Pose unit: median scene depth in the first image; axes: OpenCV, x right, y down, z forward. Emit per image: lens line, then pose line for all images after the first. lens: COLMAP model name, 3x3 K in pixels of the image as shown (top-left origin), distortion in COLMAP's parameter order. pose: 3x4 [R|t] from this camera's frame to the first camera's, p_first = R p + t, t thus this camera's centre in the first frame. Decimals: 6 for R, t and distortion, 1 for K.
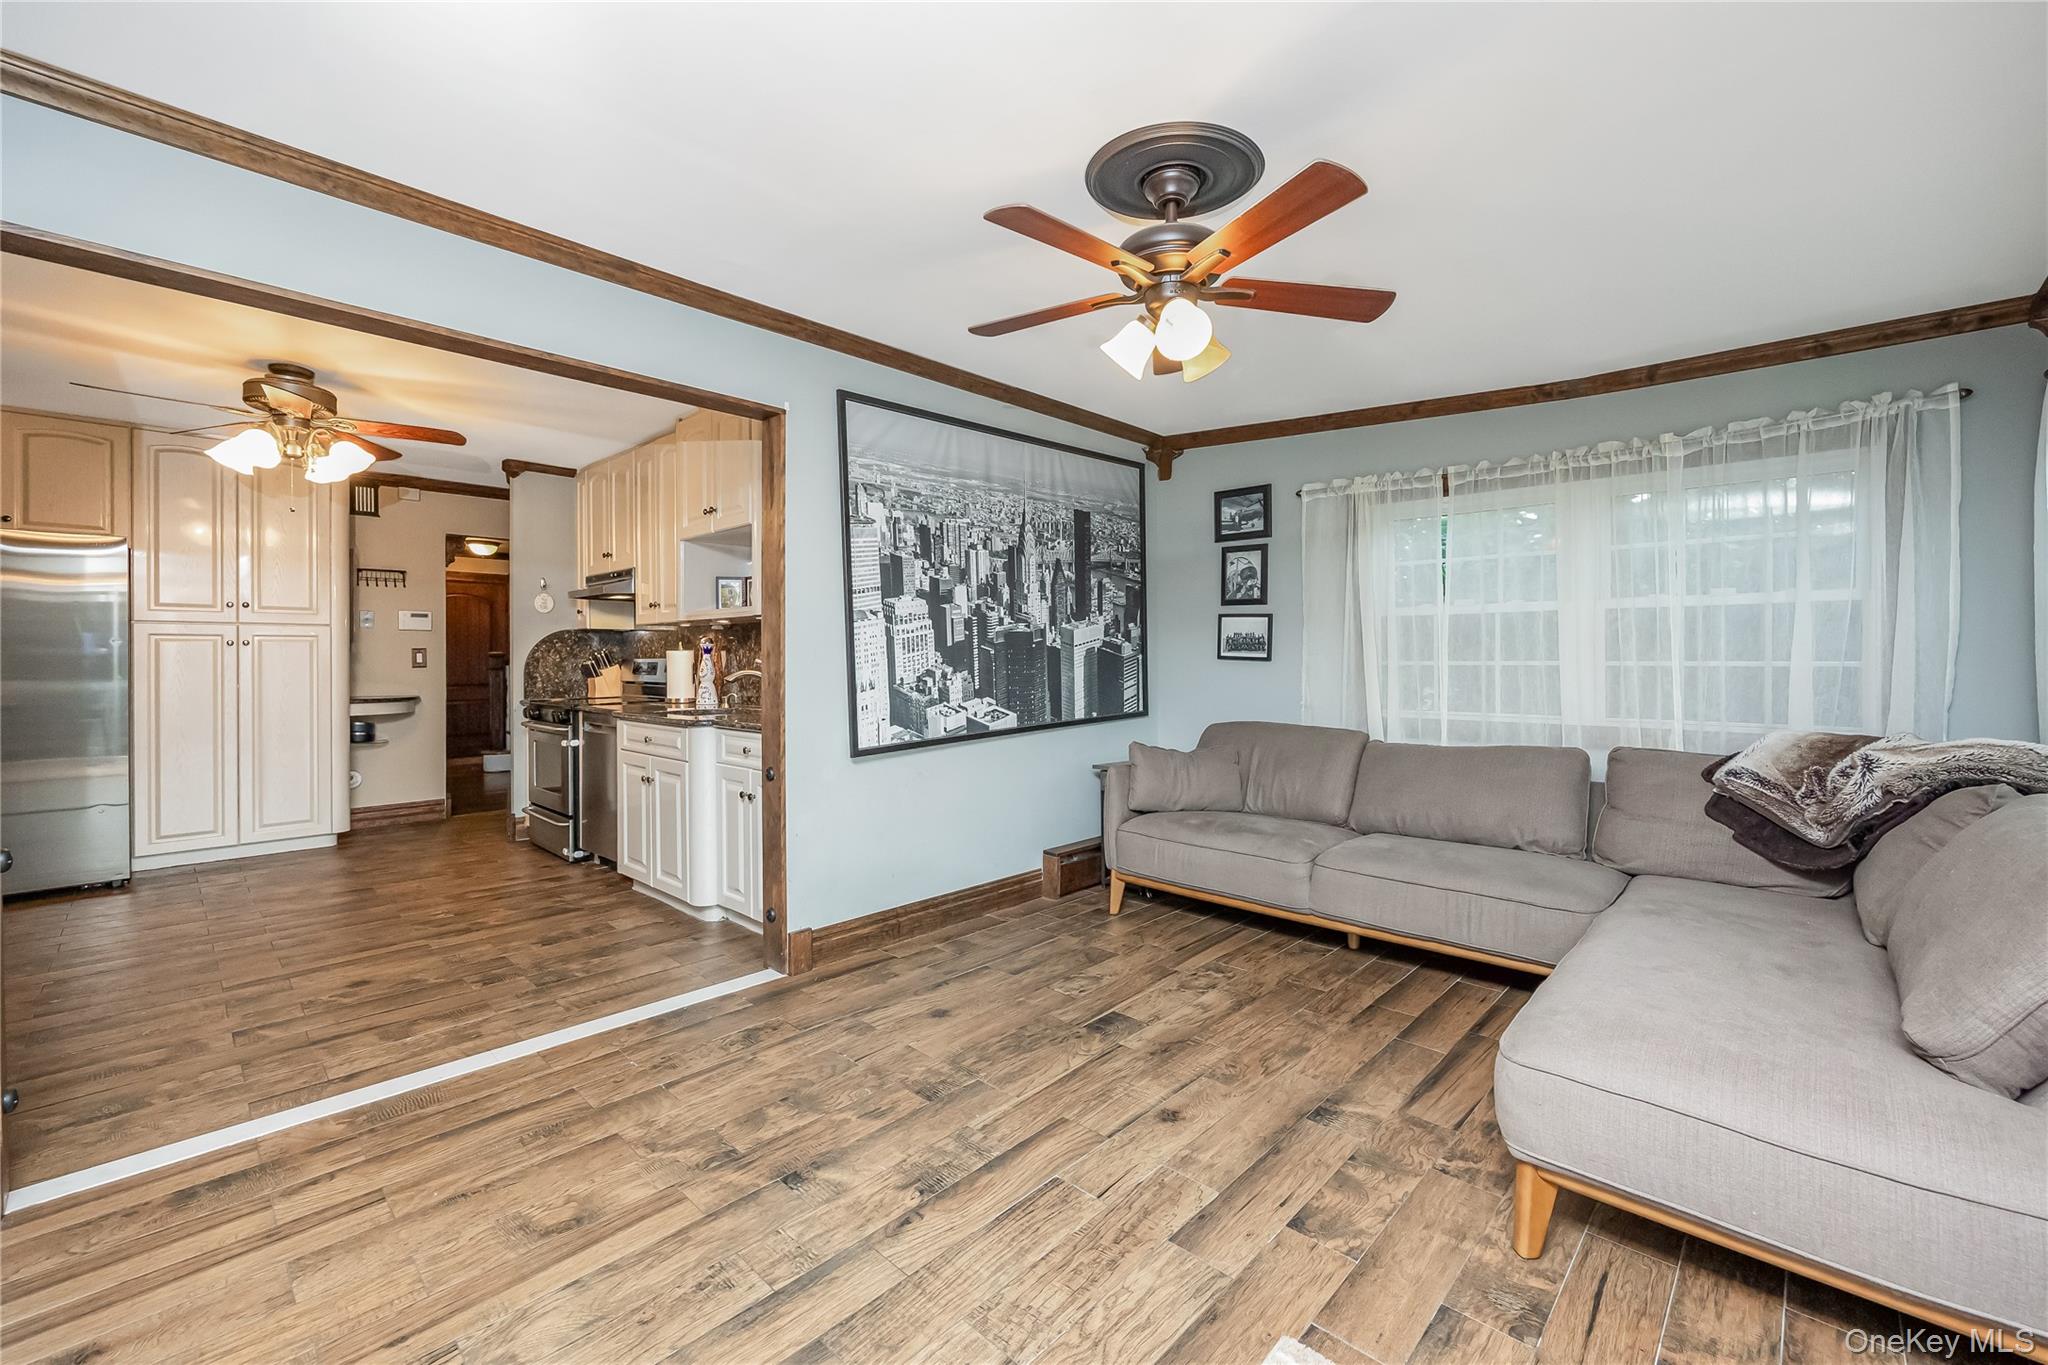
lens RADIAL K [[822.0, 0, 1010.2], [0, 822.0, 654.1], [0, 0, 1]] dist [0.000006, 0.000269]
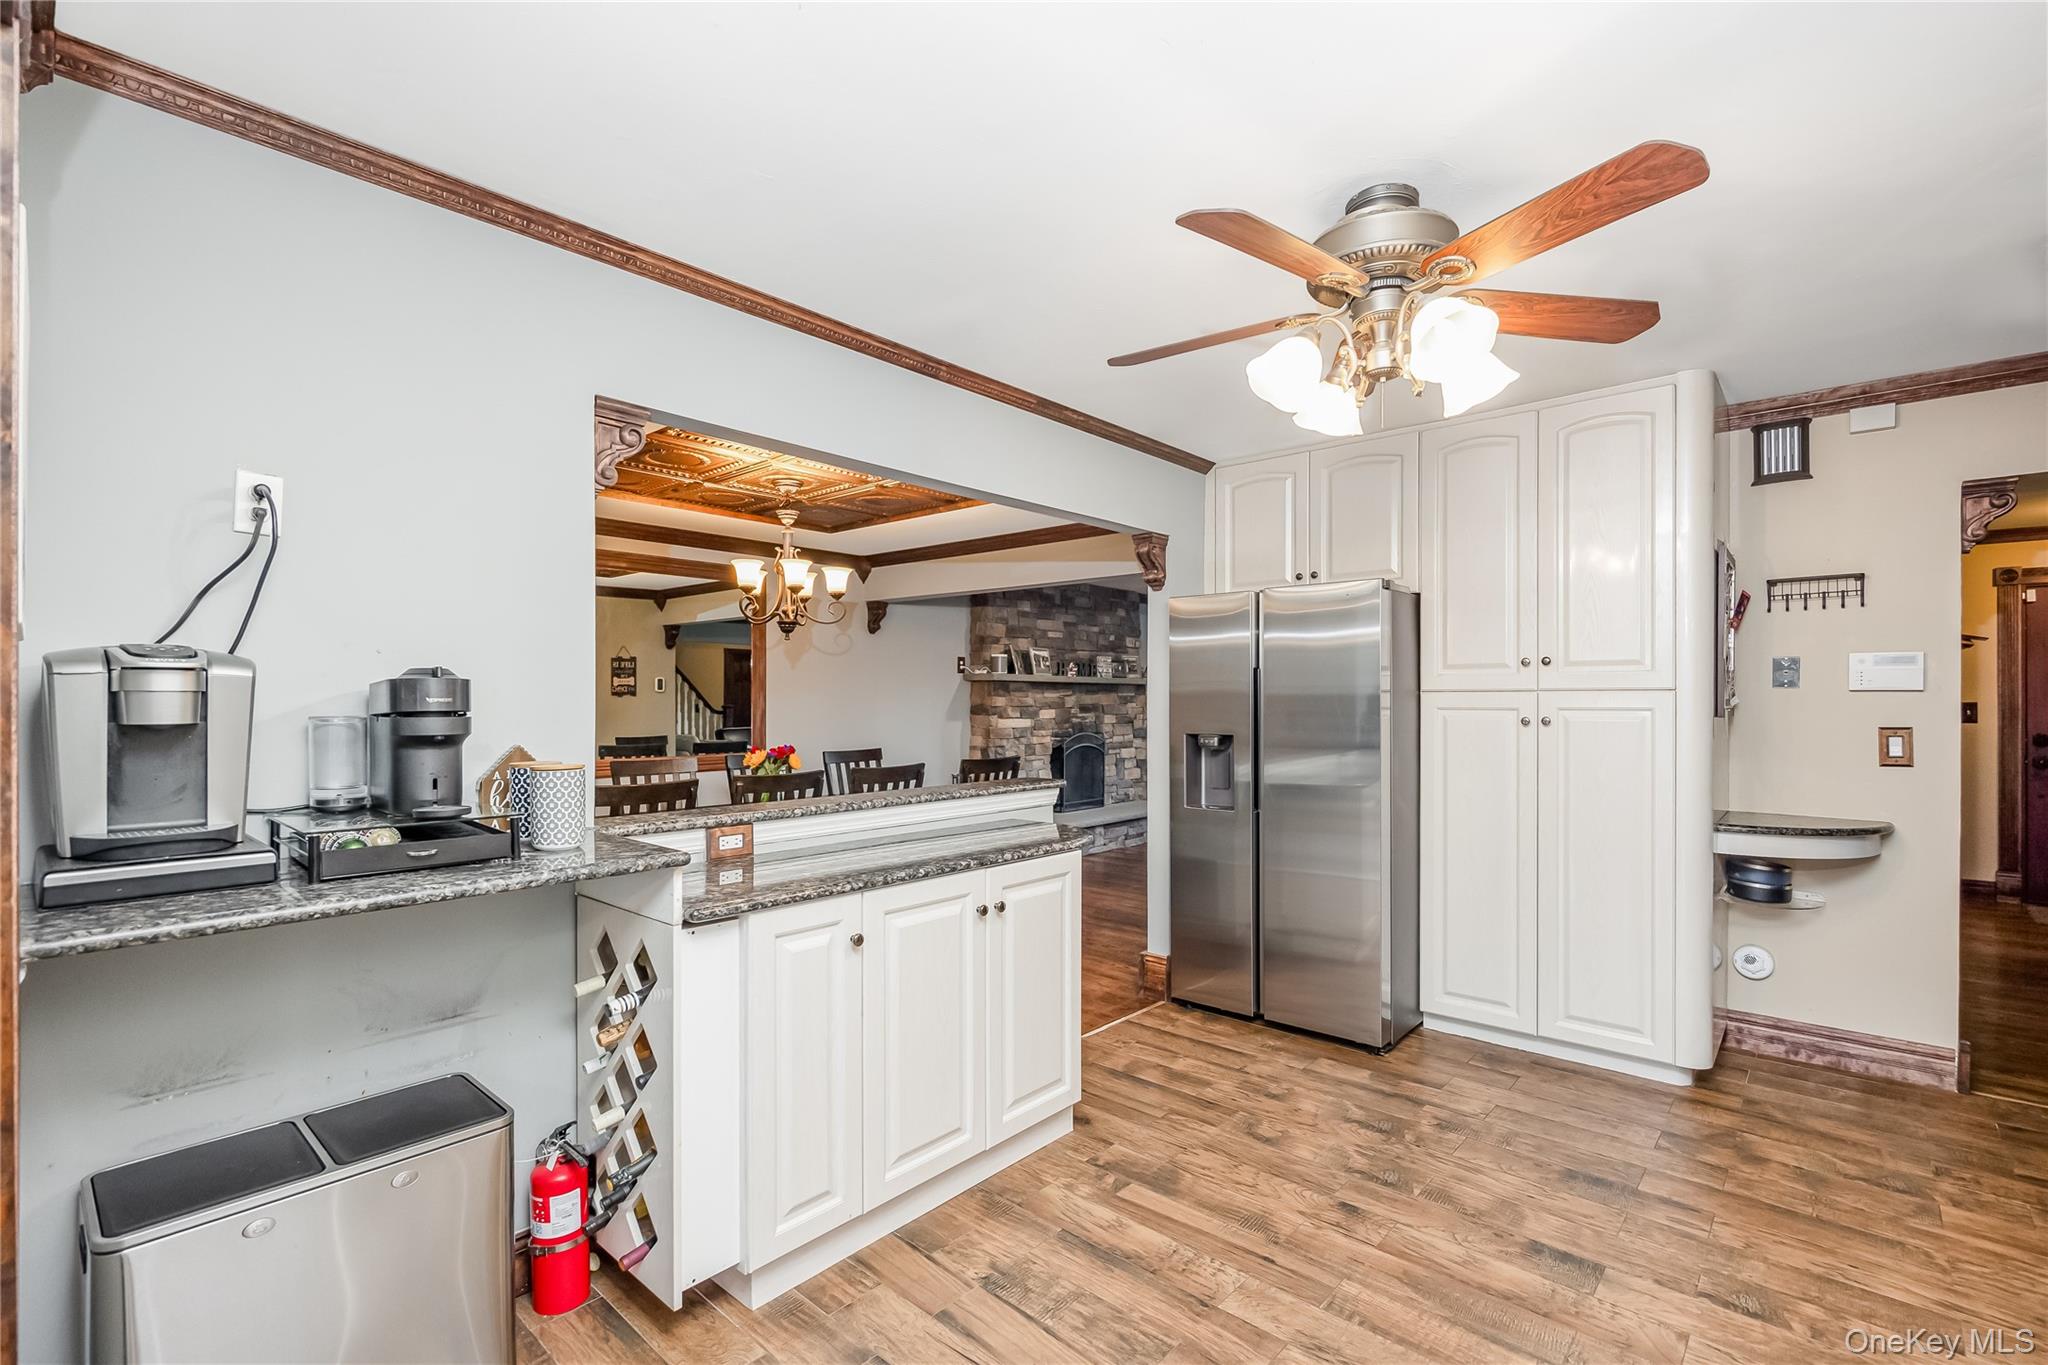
lens RADIAL K [[905.6, 0, 1040.0], [0, 905.6, 696.6], [0, 0, 1]] dist [-0.005660, 0.000246]
pose [[0.040960, -0.000671, -0.999161, -0.390961], [0.004888, 0.999988, -0.000471, -0.052922], [0.999149, -0.004865, 0.040962, 0.901778]]
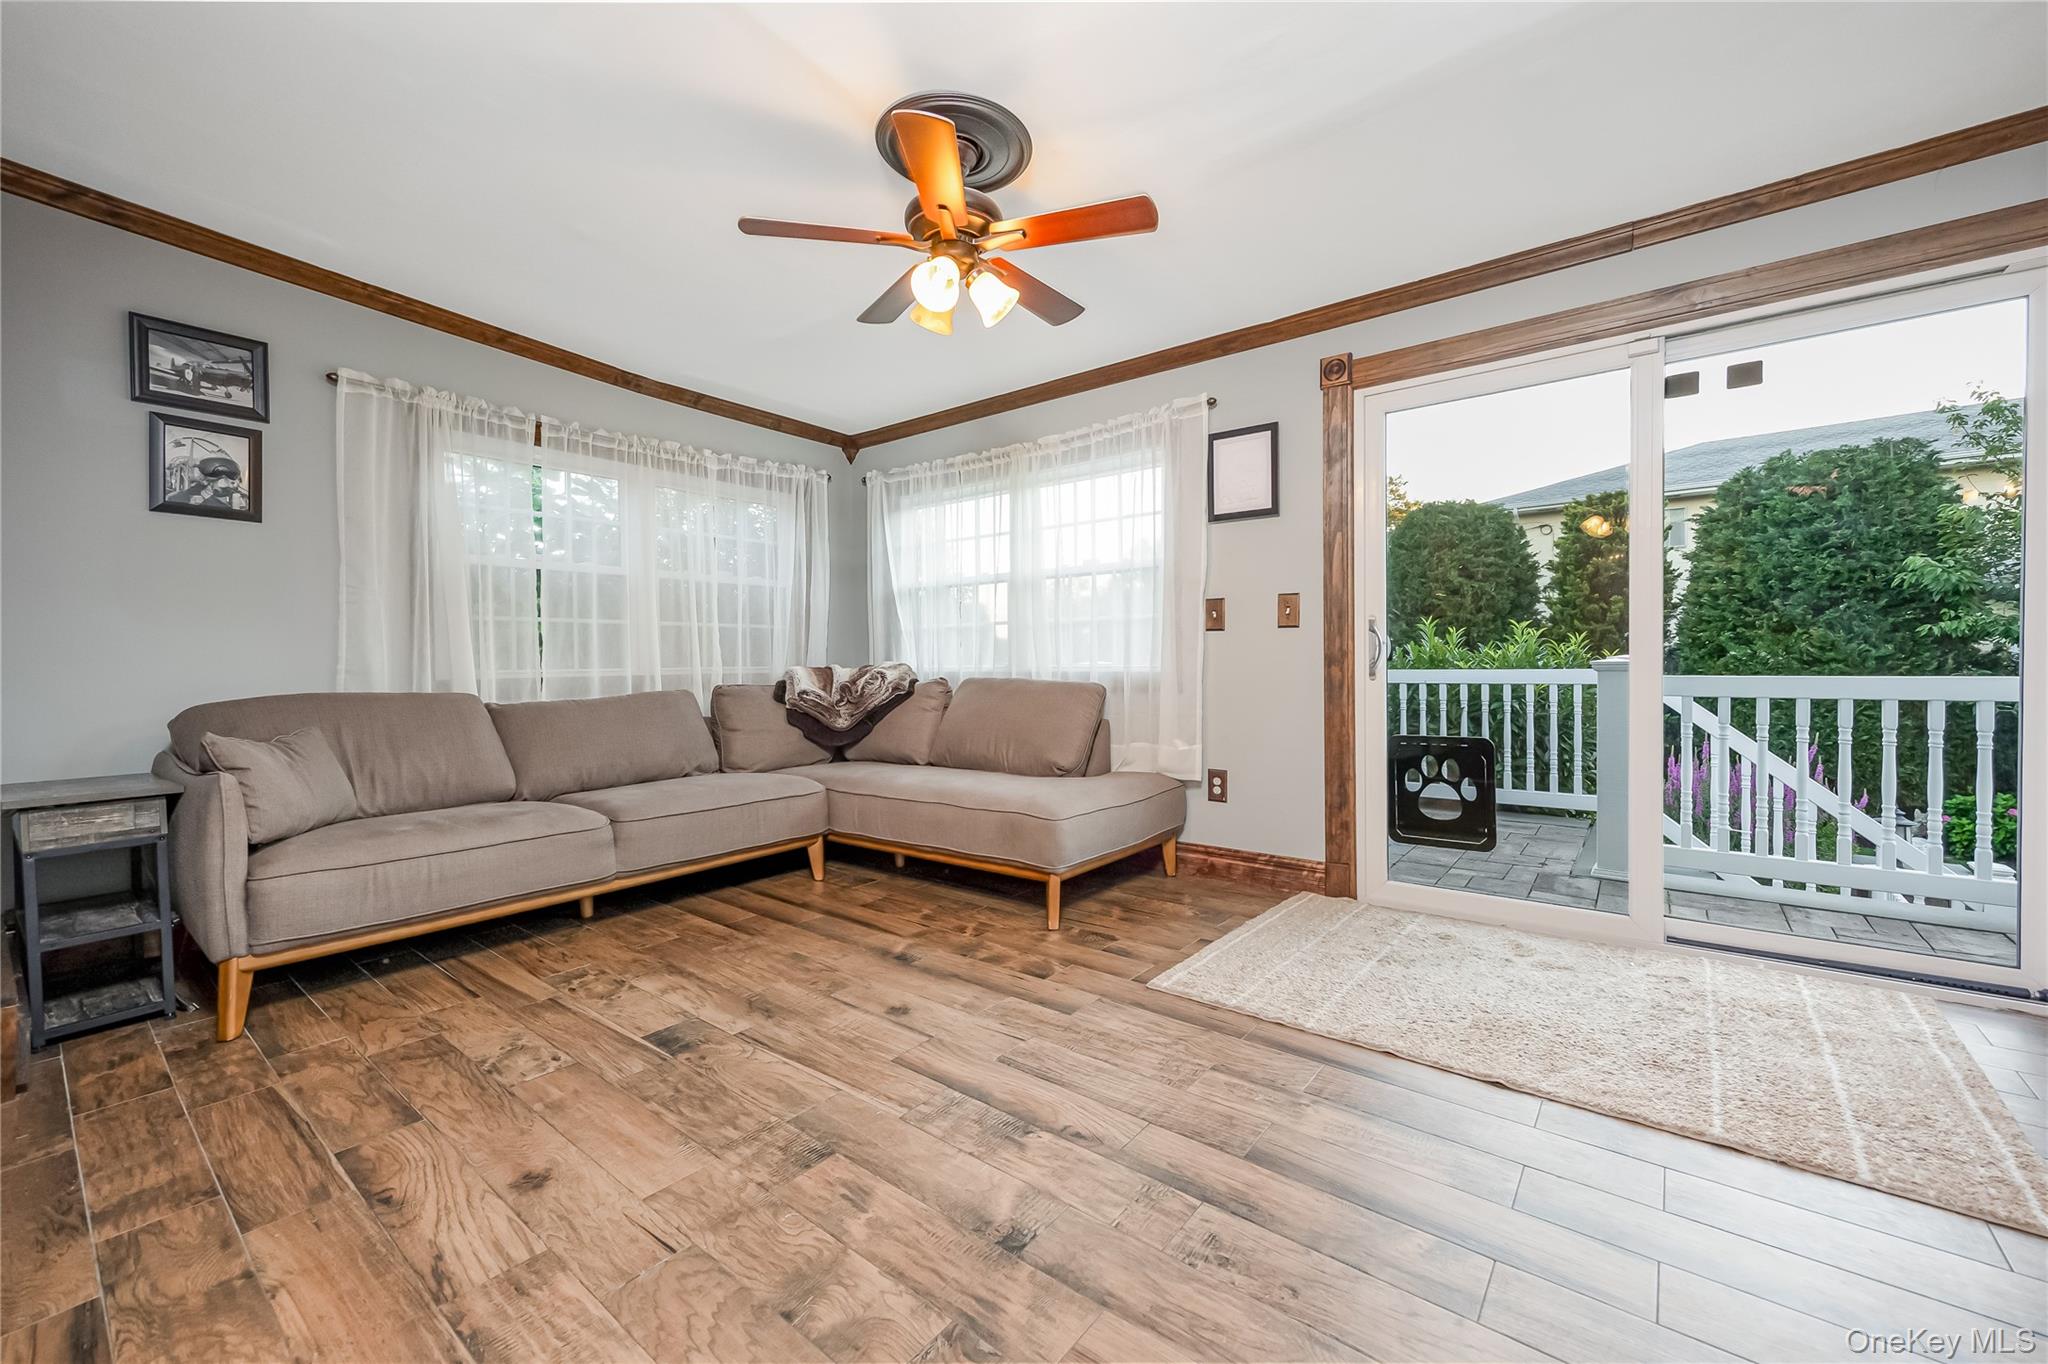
lens RADIAL K [[822.0, 0, 1029.5], [0, 822.0, 674.7], [0, 0, 1]] dist [0.000006, 0.000269]
pose [[-0.103136, -0.011438, 0.994602, -0.573878], [0.004873, 0.999916, 0.012005, 0.079464], [-0.994655, 0.006085, -0.103071, 0.622999]]
